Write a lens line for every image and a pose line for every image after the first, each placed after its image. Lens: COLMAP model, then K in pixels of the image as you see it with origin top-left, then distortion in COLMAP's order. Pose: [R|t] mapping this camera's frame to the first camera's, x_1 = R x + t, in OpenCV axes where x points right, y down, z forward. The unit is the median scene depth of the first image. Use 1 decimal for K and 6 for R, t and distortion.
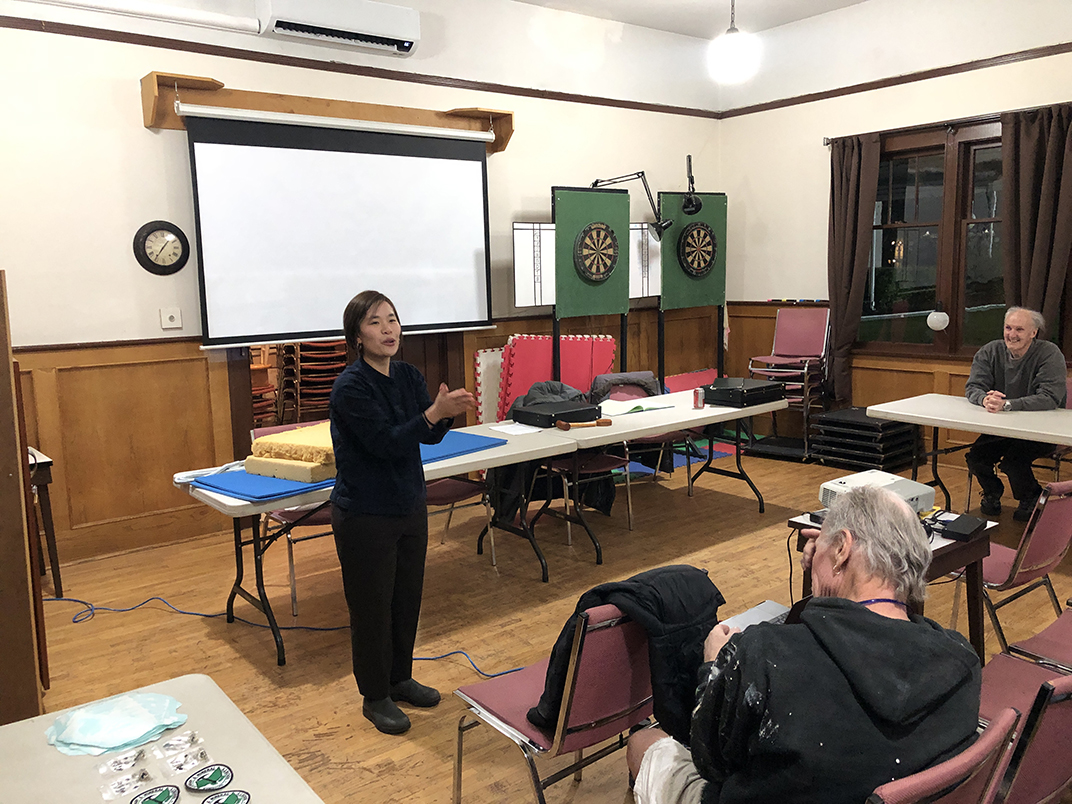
lens RADIAL K [[864.4, 0, 531.0], [0, 864.4, 403.0], [0, 0, 1]] dist [0.035396, -0.055317]
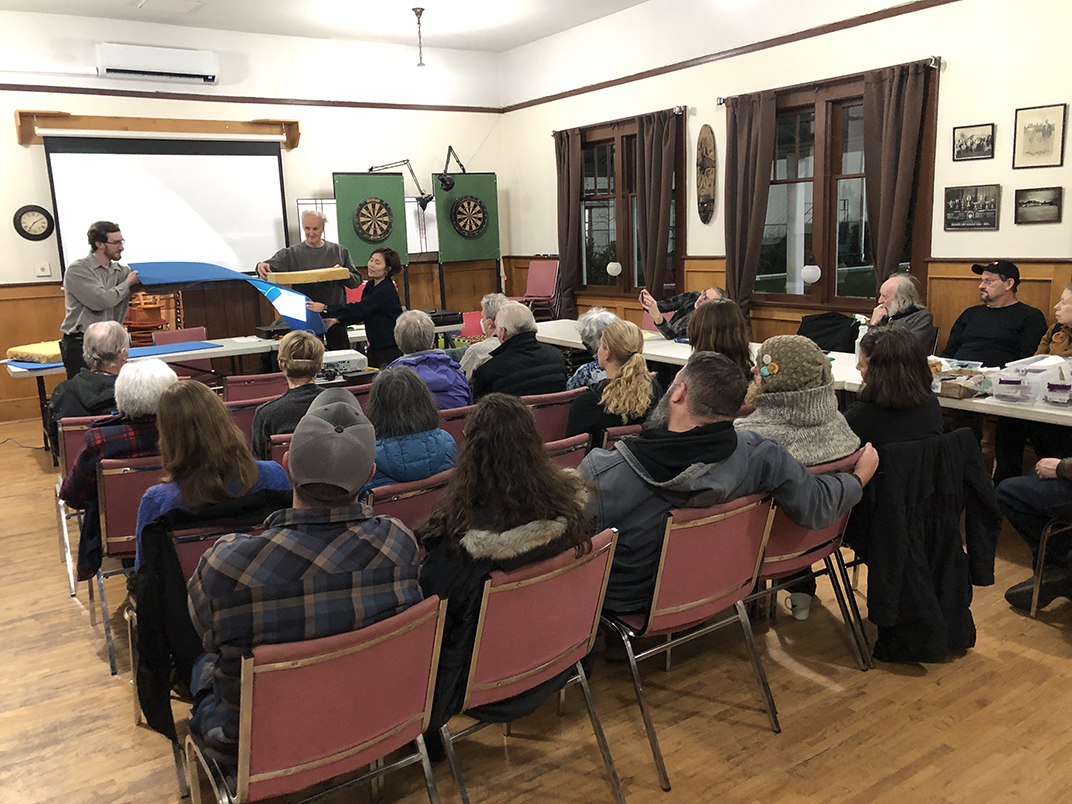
lens RADIAL K [[864.4, 0, 535.8], [0, 864.4, 396.4], [0, 0, 1]] dist [0.035396, -0.055317]
pose [[0.996774, 0.005152, -0.080092, 0.472929], [-0.001715, 0.999077, 0.042922, 0.048467], [0.080239, -0.042646, 0.995863, -0.379149]]
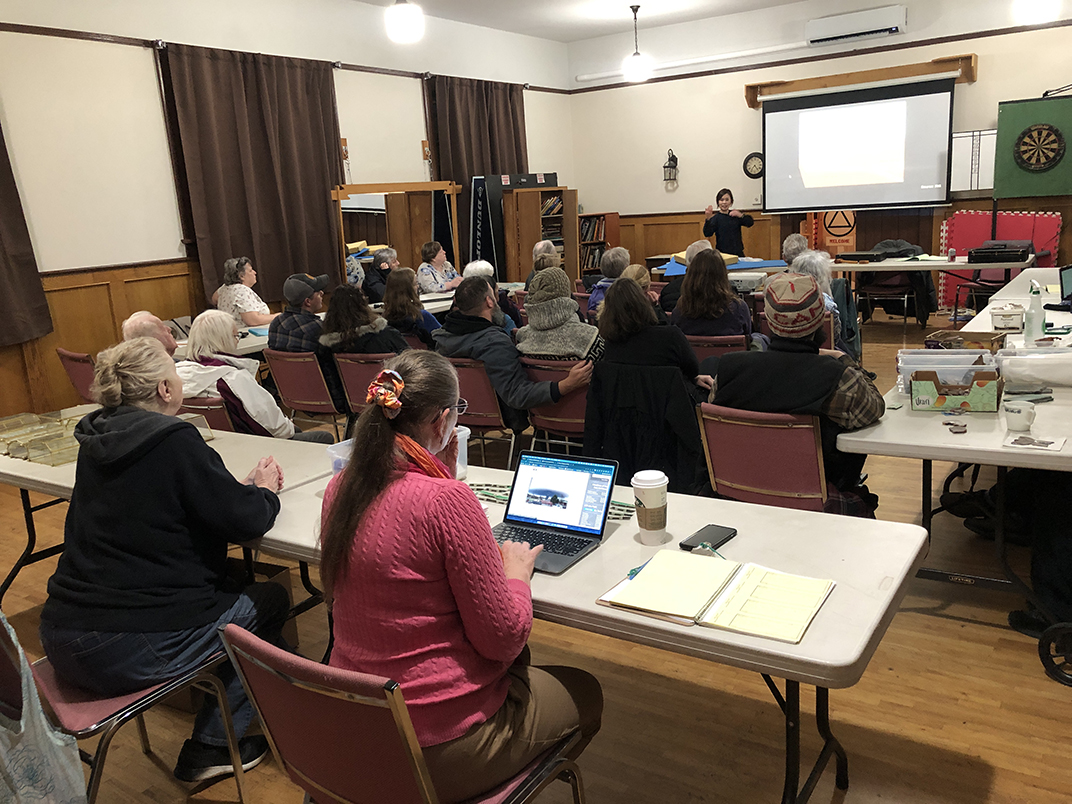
lens RADIAL K [[864.4, 0, 535.1], [0, 864.4, 394.5], [0, 0, 1]] dist [0.035396, -0.055317]
pose [[0.322197, 0.212080, -0.922611, 1.201663], [-0.085921, 0.977112, 0.194602, 0.000794], [0.942765, 0.016571, 0.333045, -0.162747]]
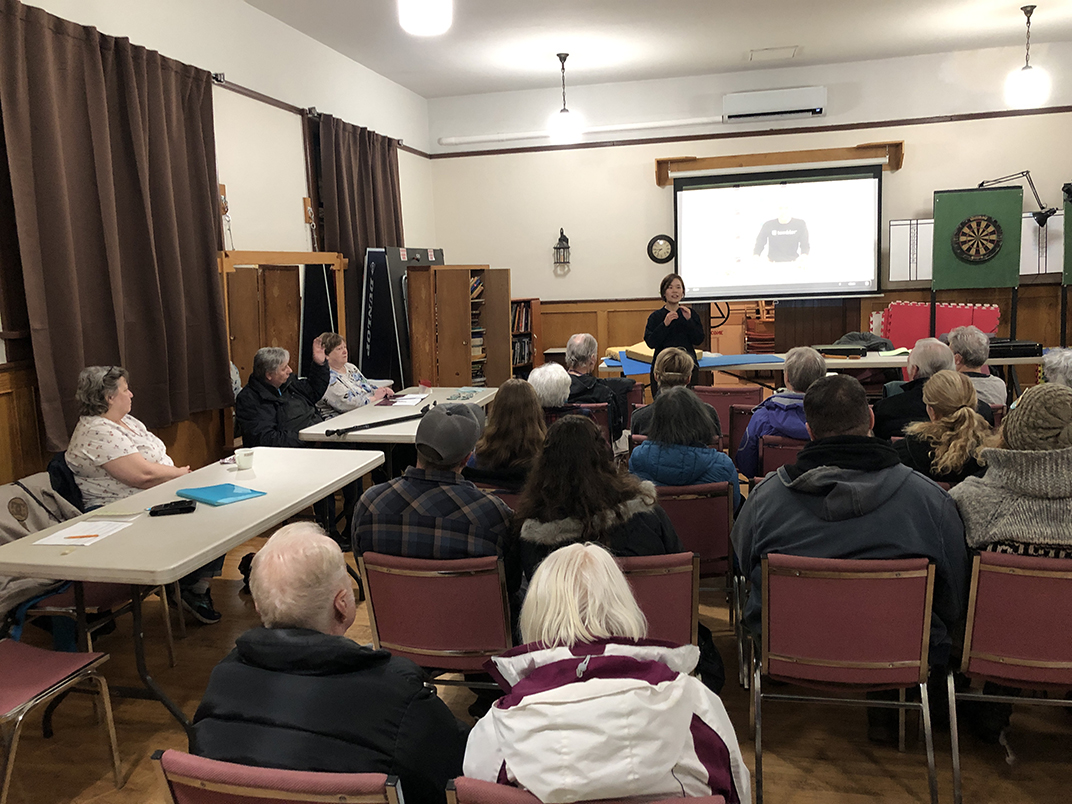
lens RADIAL K [[864.4, 0, 532.7], [0, 864.4, 392.3], [0, 0, 1]] dist [0.035396, -0.055317]
pose [[0.629158, 0.105149, -0.770132, 0.715421], [-0.091067, 0.993956, 0.061312, 0.032717], [0.771924, 0.031558, 0.634931, -0.322721]]
